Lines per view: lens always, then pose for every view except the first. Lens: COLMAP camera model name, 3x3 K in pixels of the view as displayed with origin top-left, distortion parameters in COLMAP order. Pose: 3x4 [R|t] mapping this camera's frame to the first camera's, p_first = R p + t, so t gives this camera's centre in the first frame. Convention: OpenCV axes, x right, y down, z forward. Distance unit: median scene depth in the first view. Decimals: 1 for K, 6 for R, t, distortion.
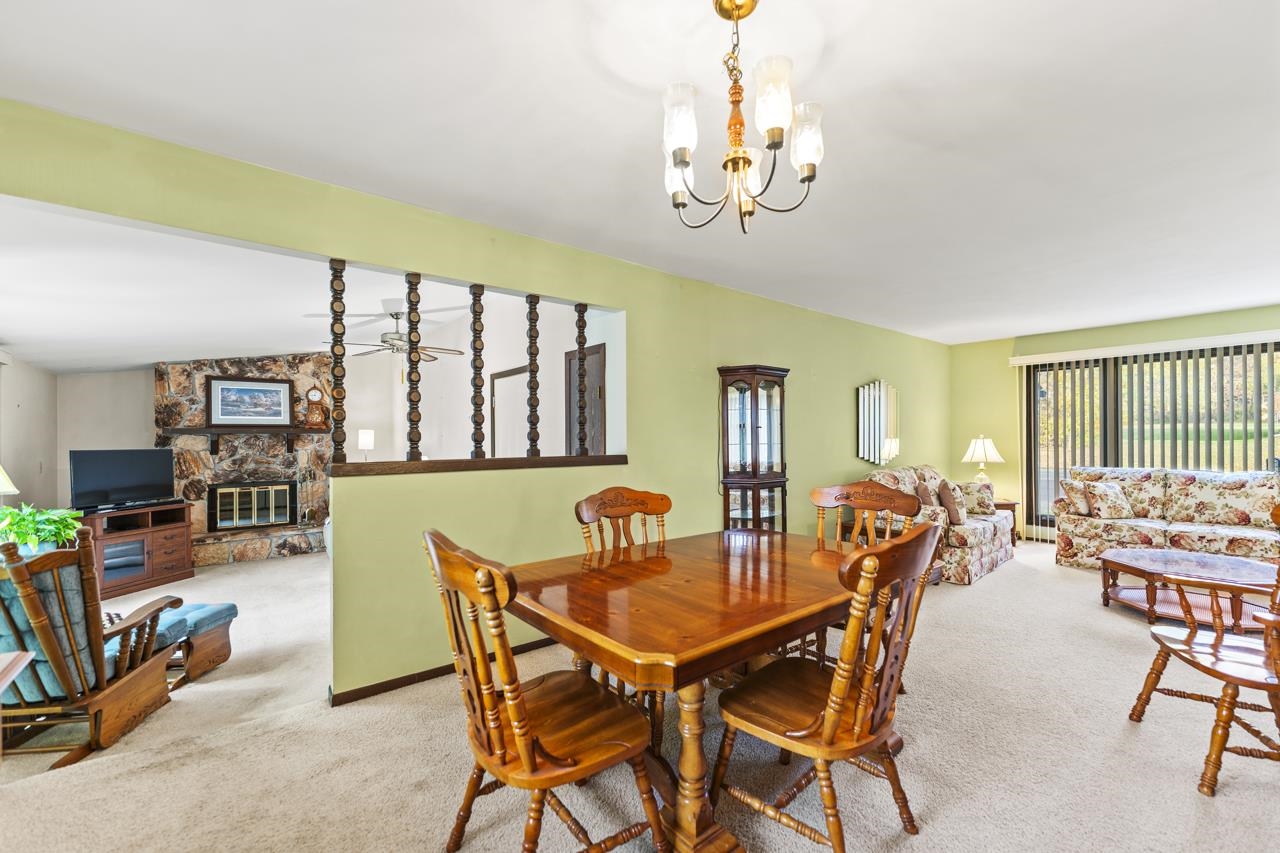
lens RADIAL K [[520.7, 0, 639.7], [0, 520.7, 436.1], [0, 0, 1]] dist [0.002384, 0.000043]
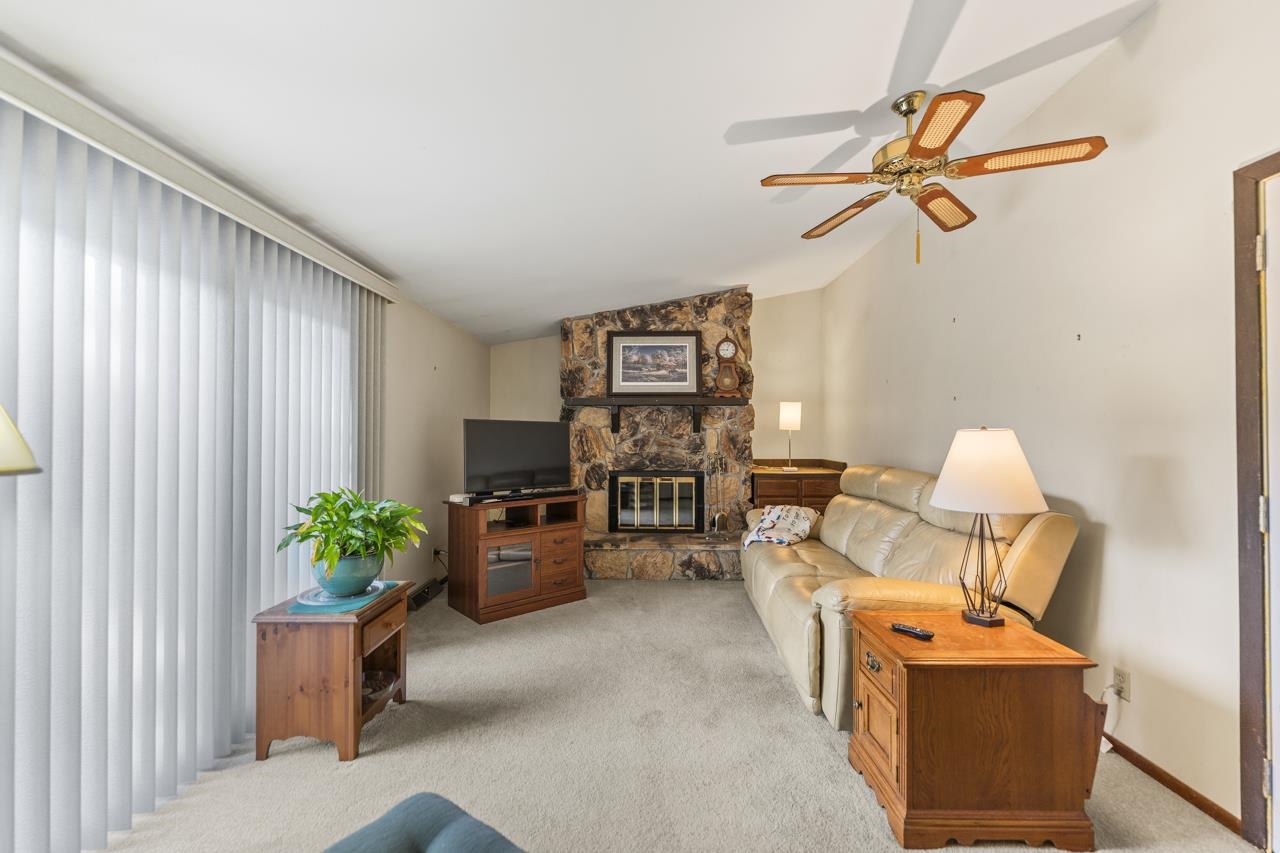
lens RADIAL K [[520.7, 0, 638.3], [0, 520.7, 430.2], [0, 0, 1]] dist [0.002384, 0.000043]
pose [[0.768311, 0.003977, -0.640065, -0.286339], [-0.005803, 0.999983, -0.000752, 0.031462], [0.640051, 0.004292, 0.768321, 0.415996]]
